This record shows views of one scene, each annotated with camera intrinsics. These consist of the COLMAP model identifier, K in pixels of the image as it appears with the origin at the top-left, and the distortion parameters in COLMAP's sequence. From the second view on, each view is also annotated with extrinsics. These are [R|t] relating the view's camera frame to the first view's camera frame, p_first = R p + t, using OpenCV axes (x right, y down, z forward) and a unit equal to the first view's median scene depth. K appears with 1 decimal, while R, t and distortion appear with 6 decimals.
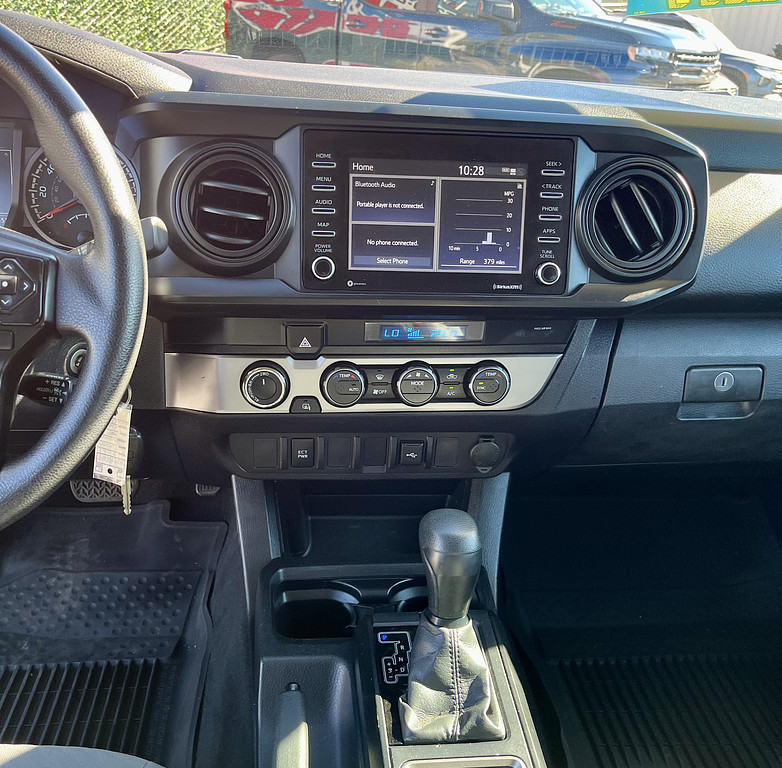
lens RADIAL K [[672.3, 0, 387.6], [0, 672.3, 404.9], [0, 0, 1]] dist [0.049697, -0.039869]
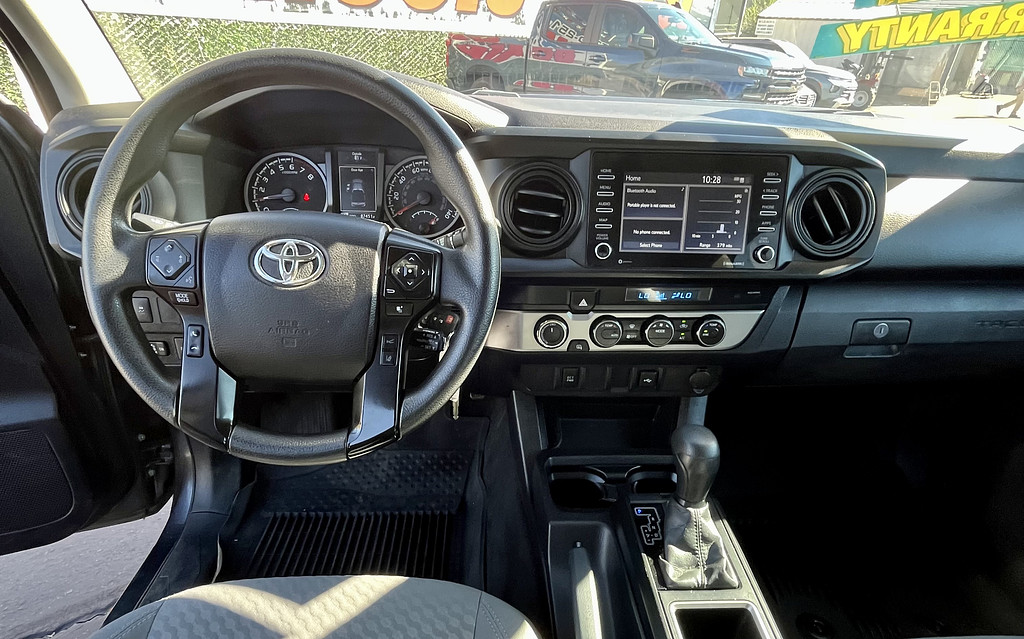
lens RADIAL K [[472.9, 0, 511.1], [0, 472.9, 334.6], [0, 0, 1]] dist [0.007997, -0.000051]
pose [[0.998652, 0.007749, -0.051321, -0.214468], [-0.006031, 0.999419, 0.033549, -0.056395], [0.051551, -0.033195, 0.998119, 0.003406]]
